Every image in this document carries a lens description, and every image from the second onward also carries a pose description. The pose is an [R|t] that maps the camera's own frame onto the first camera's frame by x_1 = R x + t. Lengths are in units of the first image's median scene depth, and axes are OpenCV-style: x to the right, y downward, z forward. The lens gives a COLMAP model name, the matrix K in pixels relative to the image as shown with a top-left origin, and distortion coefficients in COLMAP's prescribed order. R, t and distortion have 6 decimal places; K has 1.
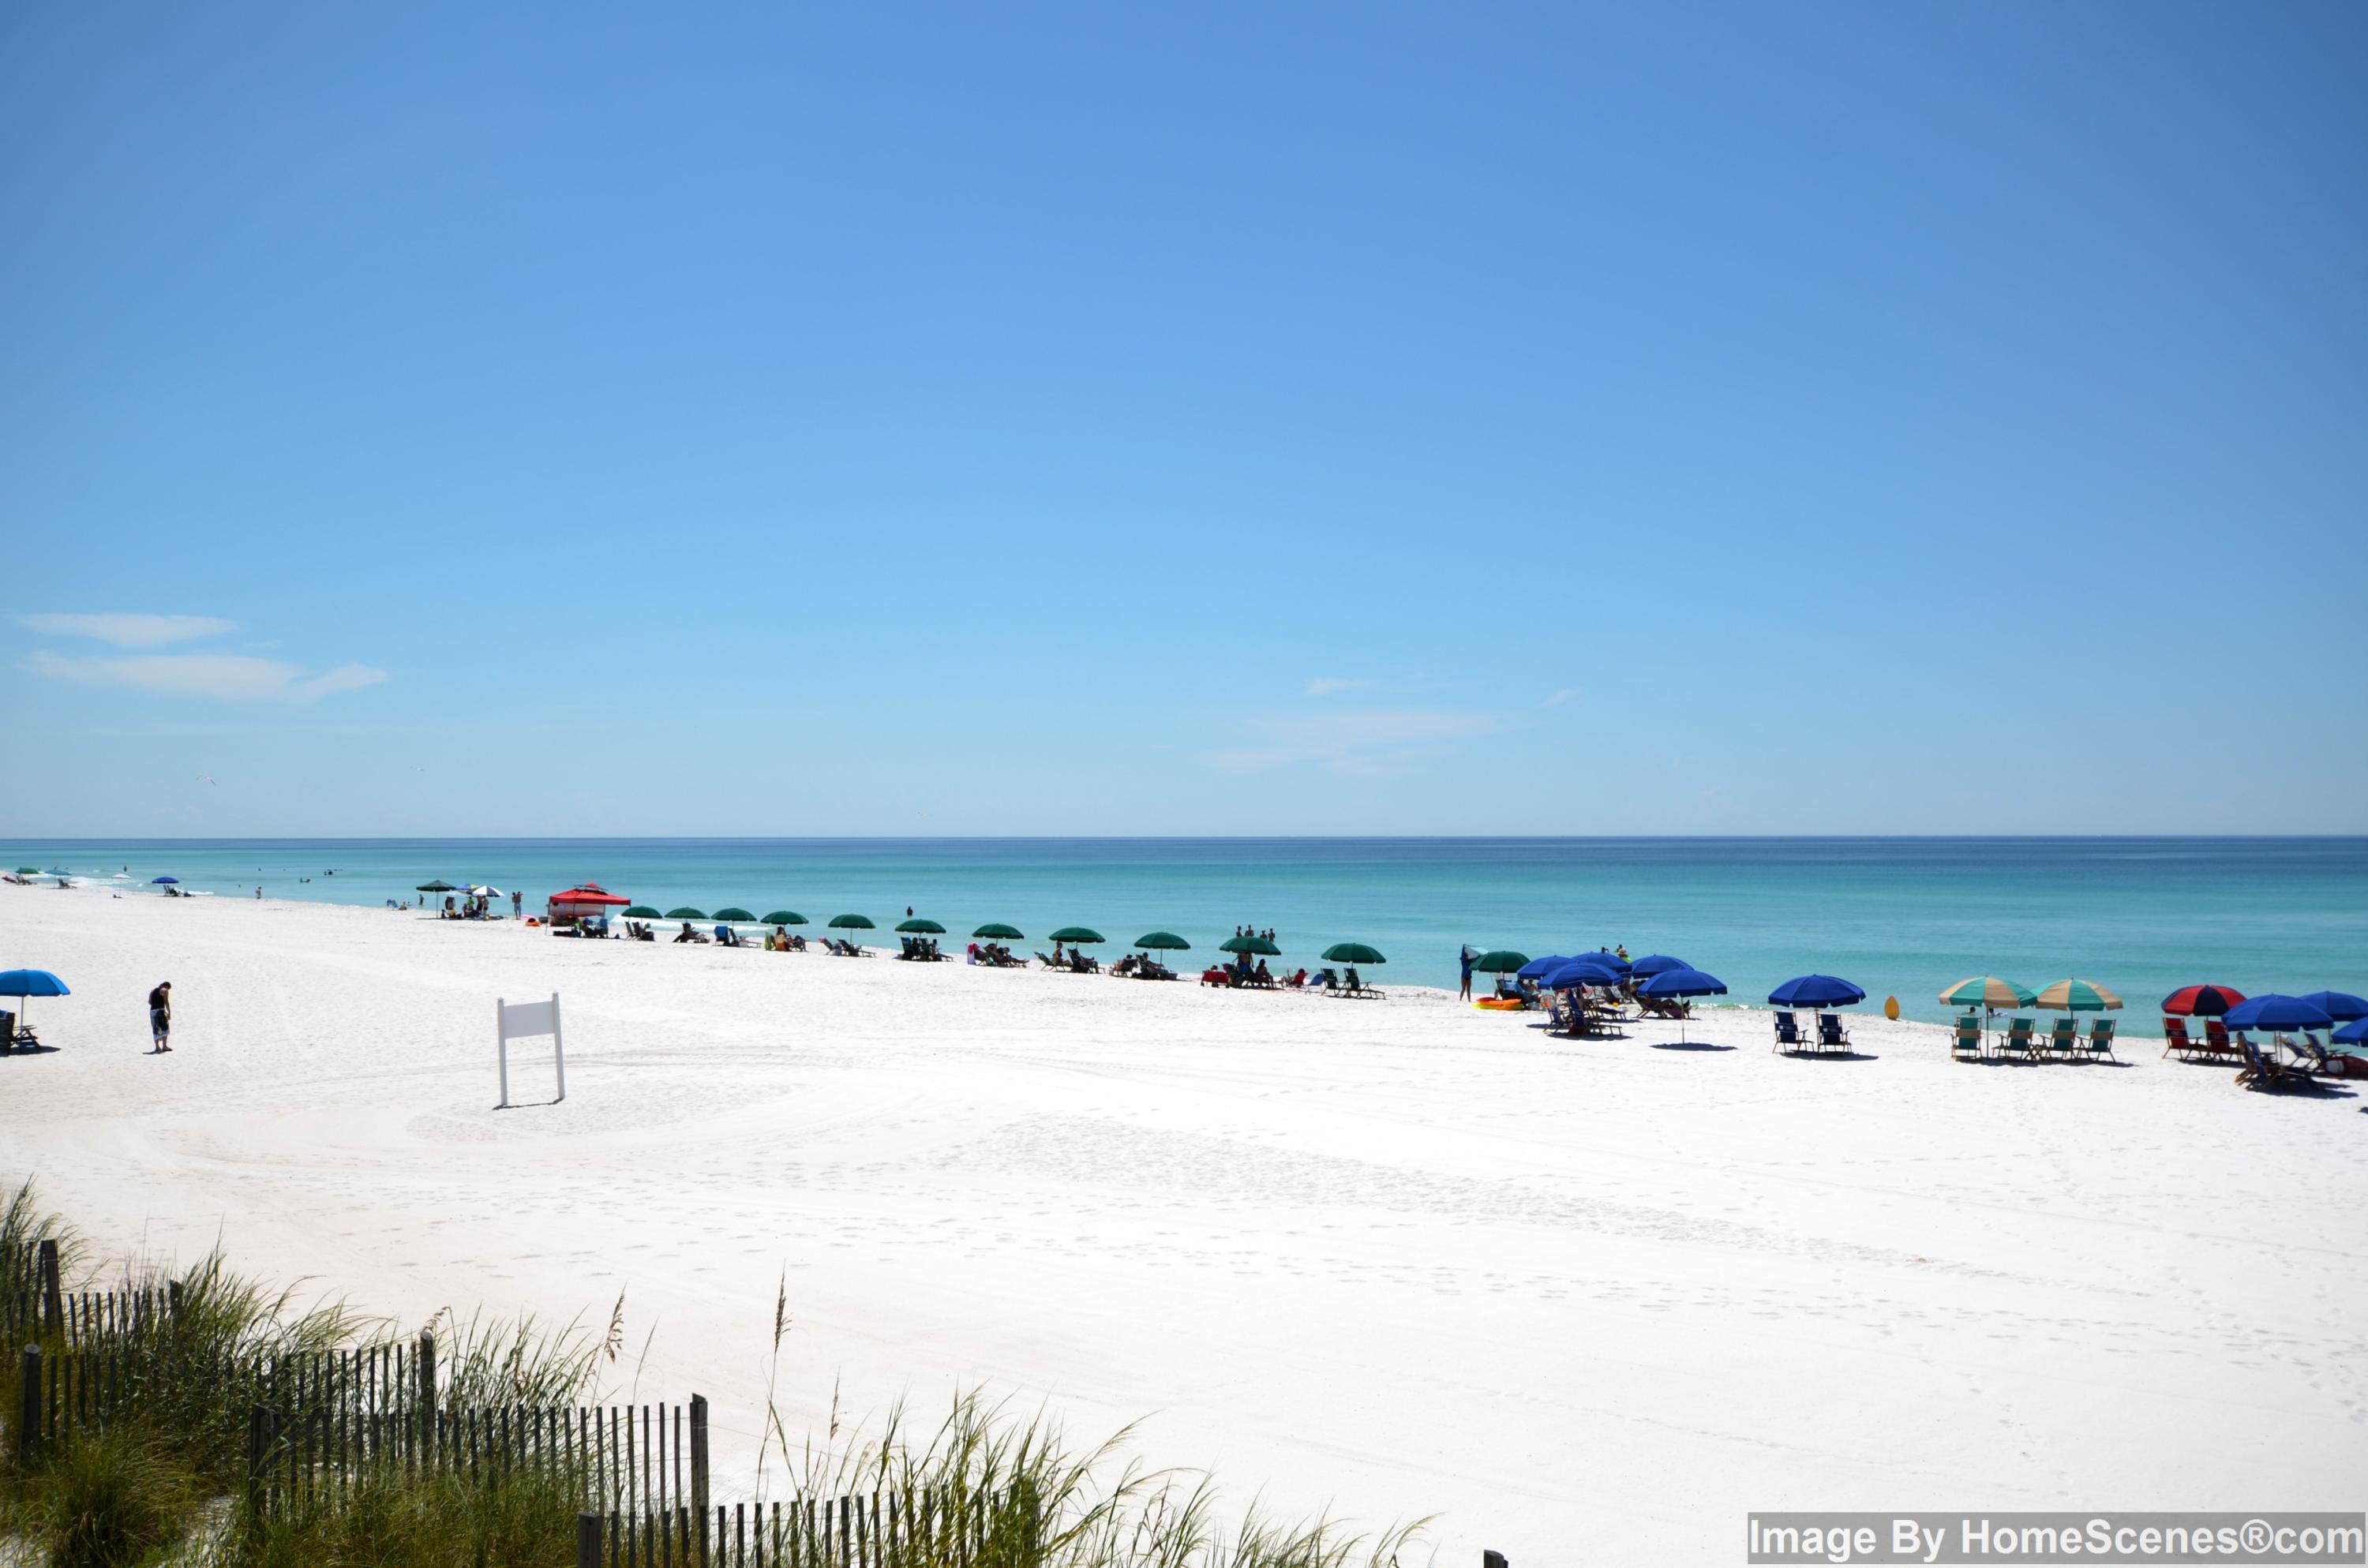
lens RADIAL K [[2520.6, 0, 1173.0], [0, 2520.6, 798.7], [0, 0, 1]] dist [-0.022104, 0.000000]
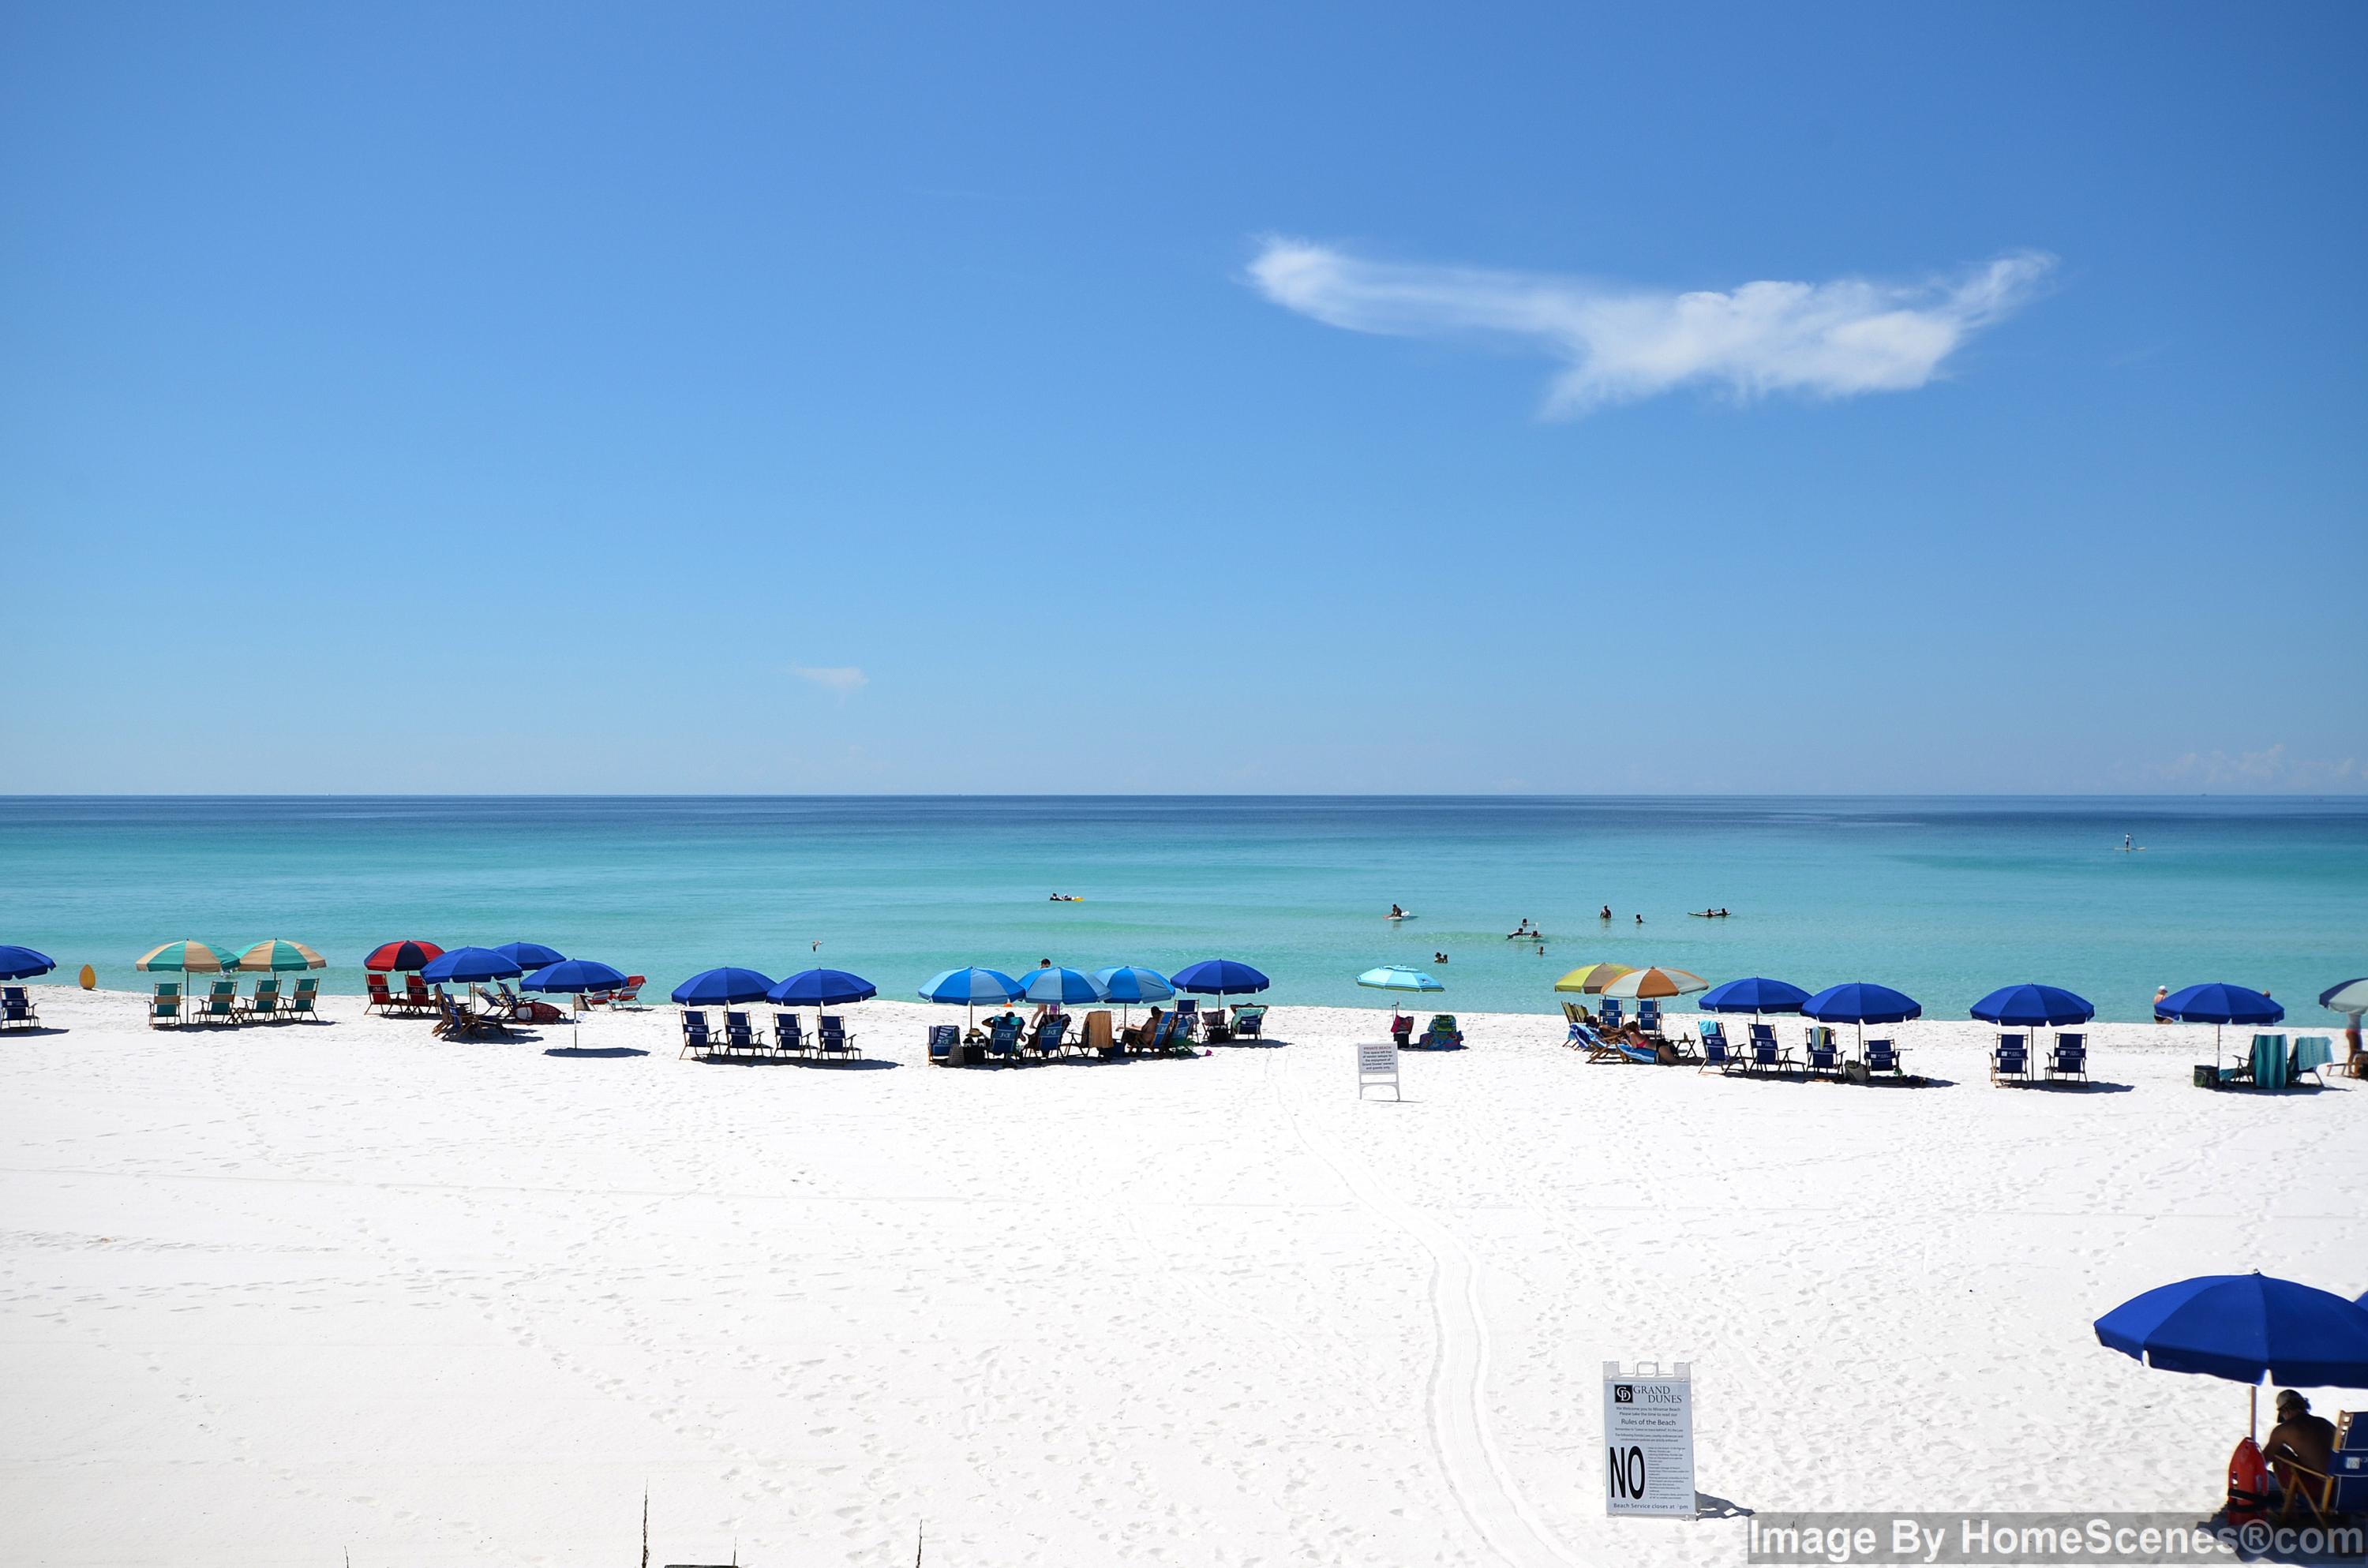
lens RADIAL K [[2520.6, 0, 1279.0], [0, 2520.6, 772.2], [0, 0, 1]] dist [-0.022104, 0.000000]
pose [[0.750471, 0.005237, 0.660882, -0.164451], [-0.009113, 0.999956, 0.002425, 0.001933], [-0.660840, -0.007843, 0.750486, 0.245772]]
